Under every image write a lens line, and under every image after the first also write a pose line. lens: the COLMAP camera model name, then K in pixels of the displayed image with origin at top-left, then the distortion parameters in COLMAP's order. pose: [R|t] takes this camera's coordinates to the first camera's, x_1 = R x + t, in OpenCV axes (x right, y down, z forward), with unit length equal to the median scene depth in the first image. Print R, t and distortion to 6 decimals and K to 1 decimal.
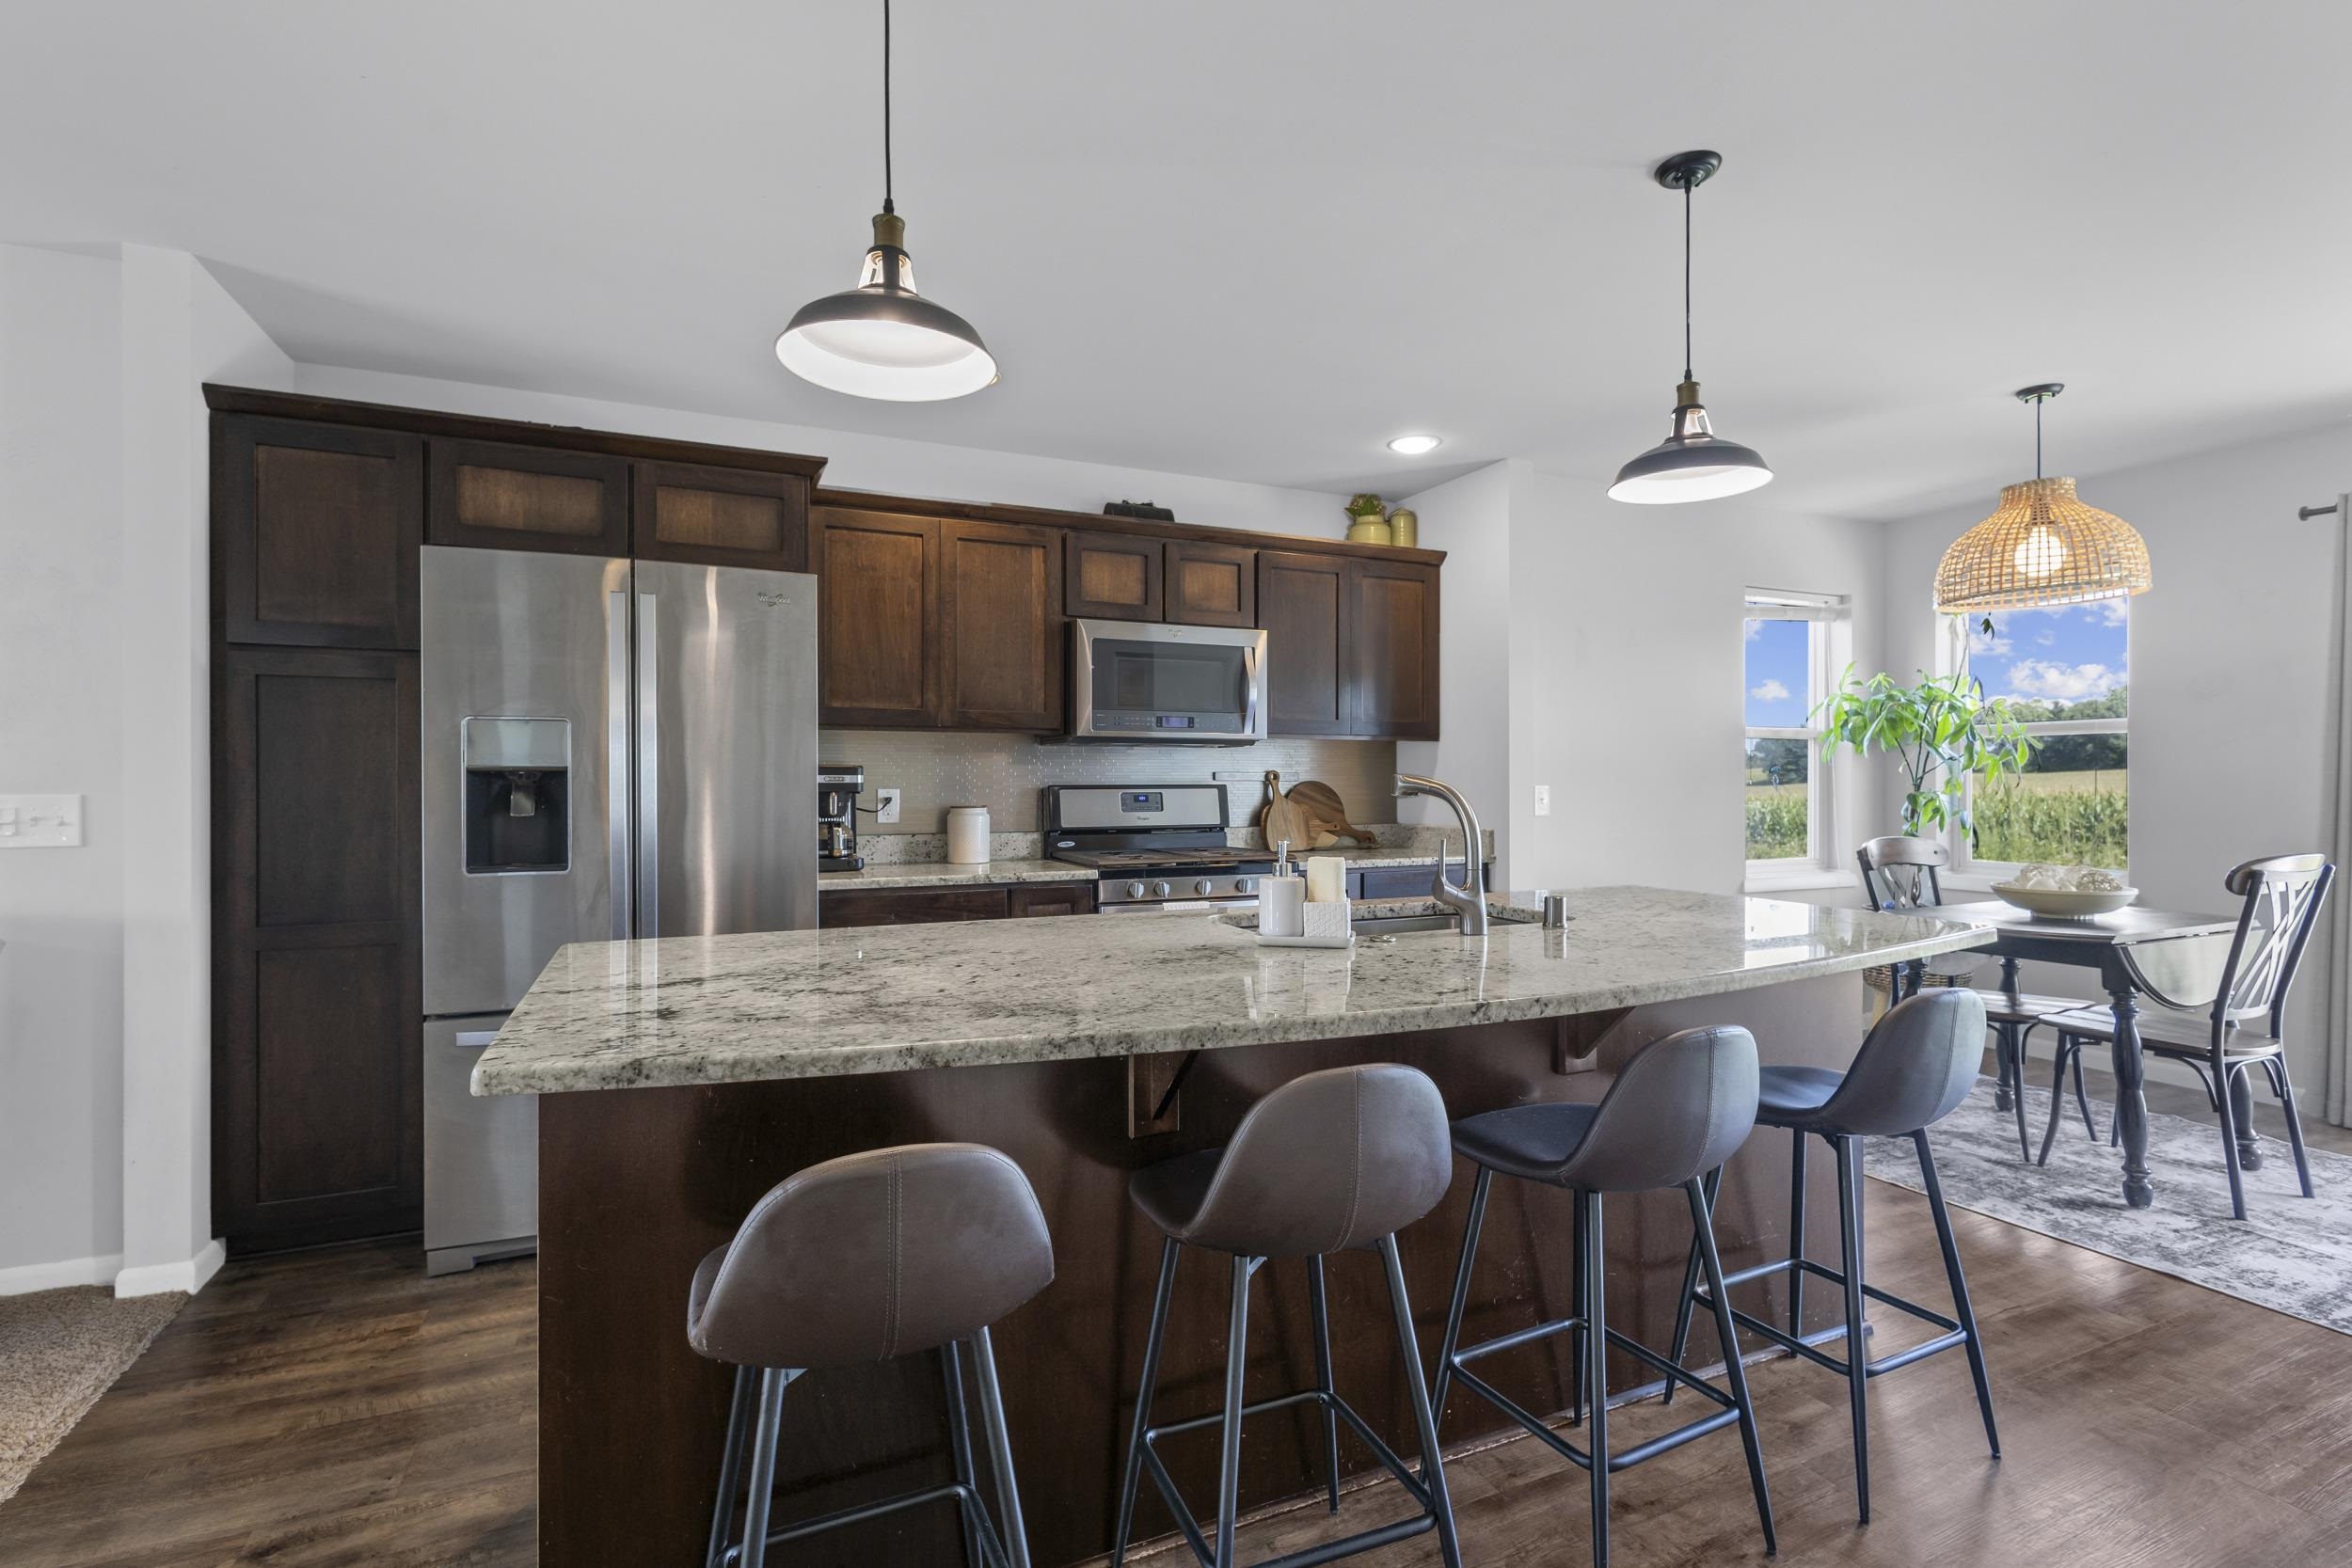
lens RADIAL K [[1090.6, 0, 1172.7], [0, 1090.6, 772.5], [0, 0, 1]] dist [0.010623, -0.000260]
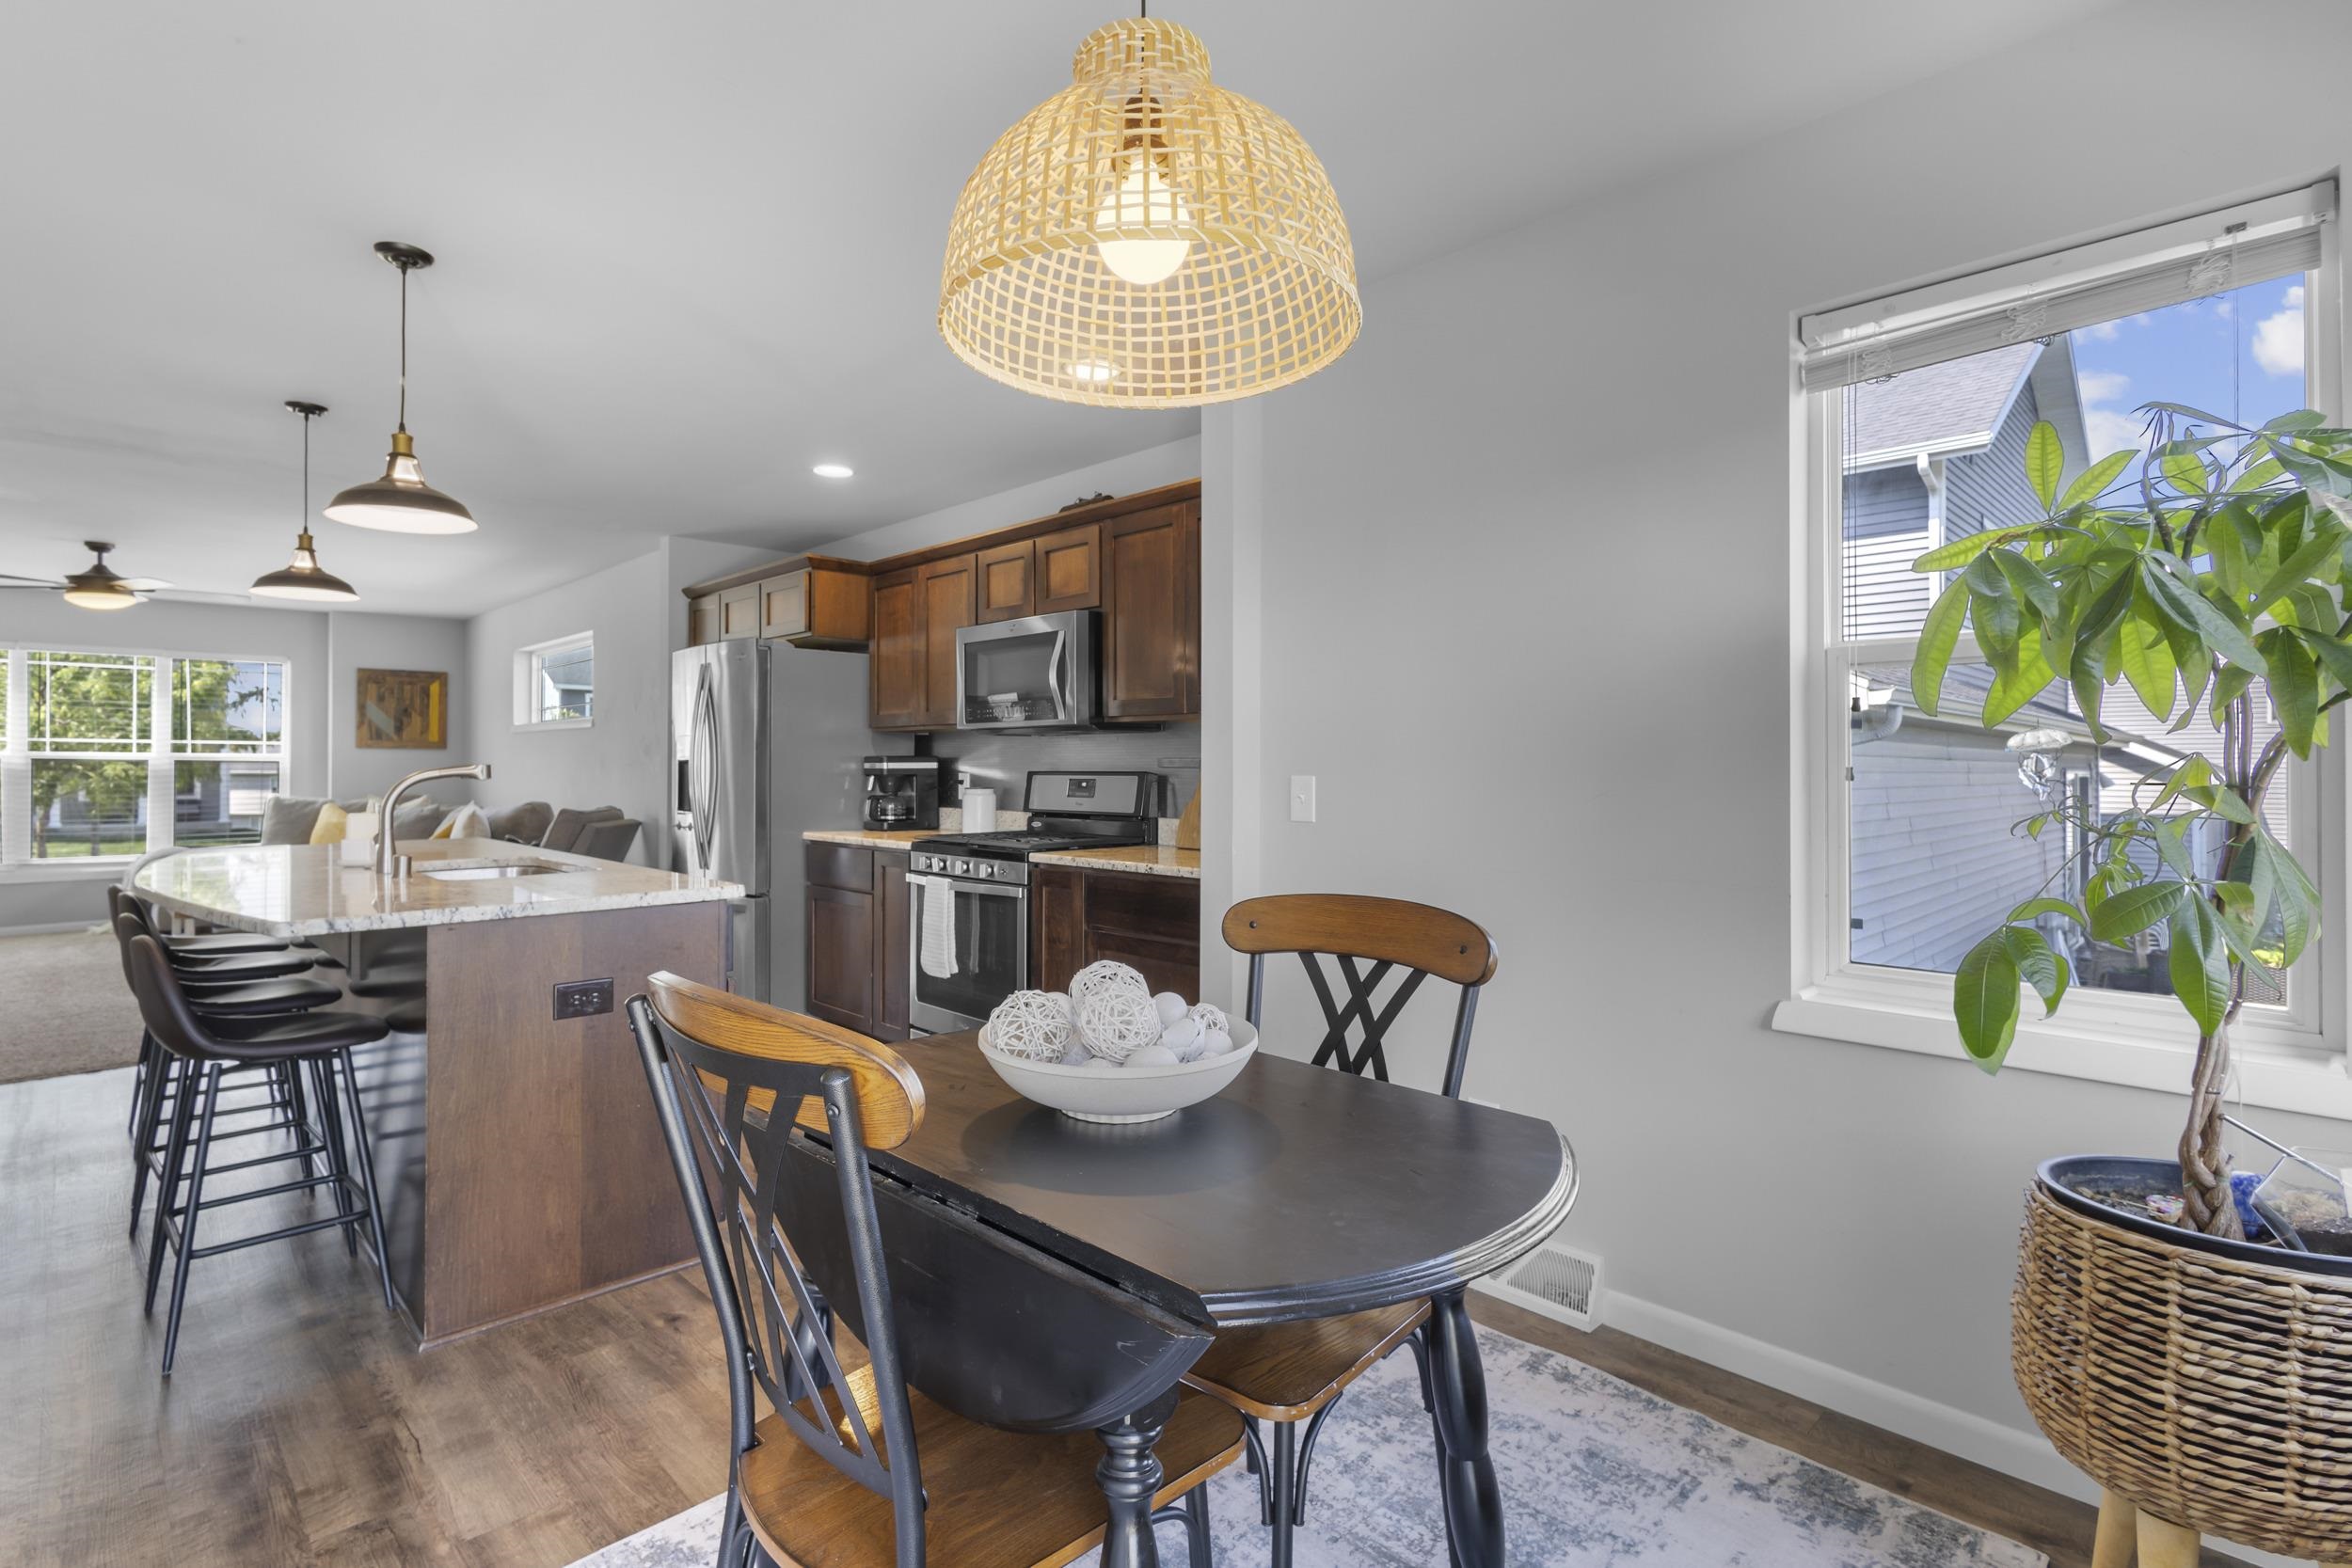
lens RADIAL K [[1103.6, 0, 1172.3], [0, 1103.6, 758.5], [0, 0, 1]] dist [-0.001915, -0.000742]
pose [[0.347032, -0.005550, -0.937837, 1.090899], [0.003354, 0.999983, -0.004676, 0.004880], [0.937847, -0.001522, 0.347045, 0.799578]]
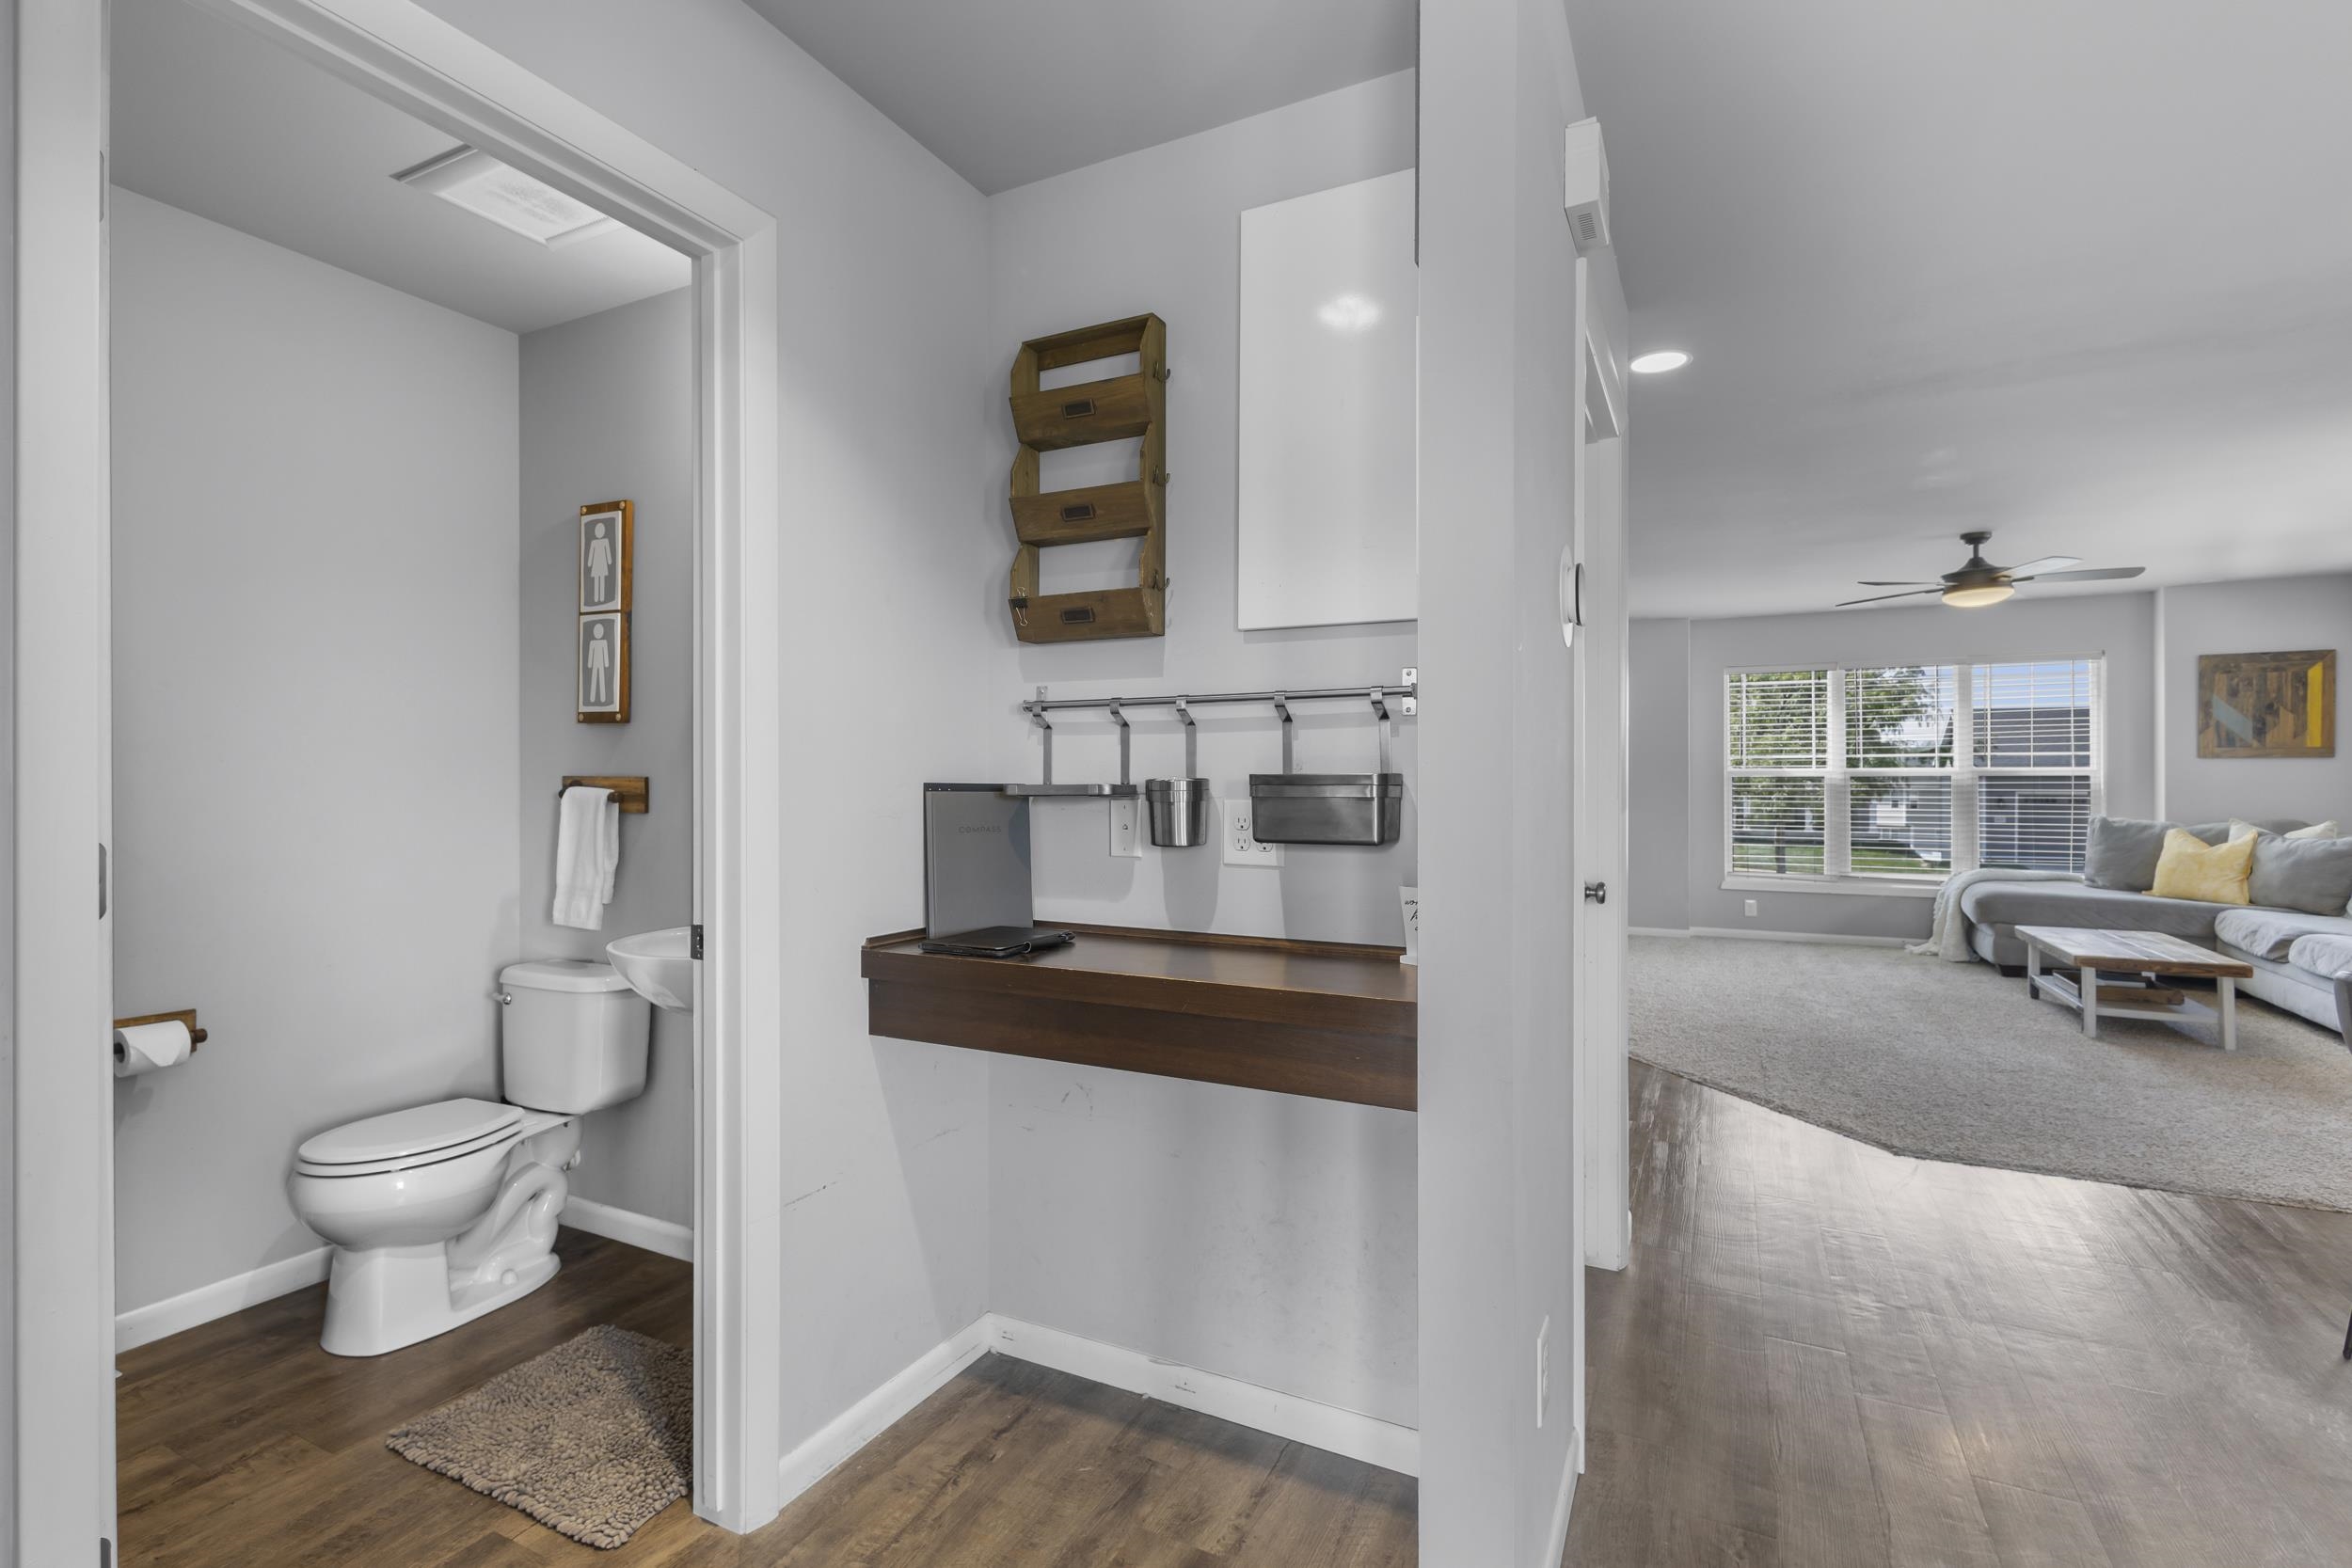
lens RADIAL K [[1090.6, 0, 1172.7], [0, 1090.6, 772.5], [0, 0, 1]] dist [0.010623, -0.000260]
pose [[-0.783276, -0.003580, -0.621664, 0.763300], [0.004412, 0.999926, -0.011317, 0.002843], [0.621659, -0.011608, -0.783202, 0.362951]]
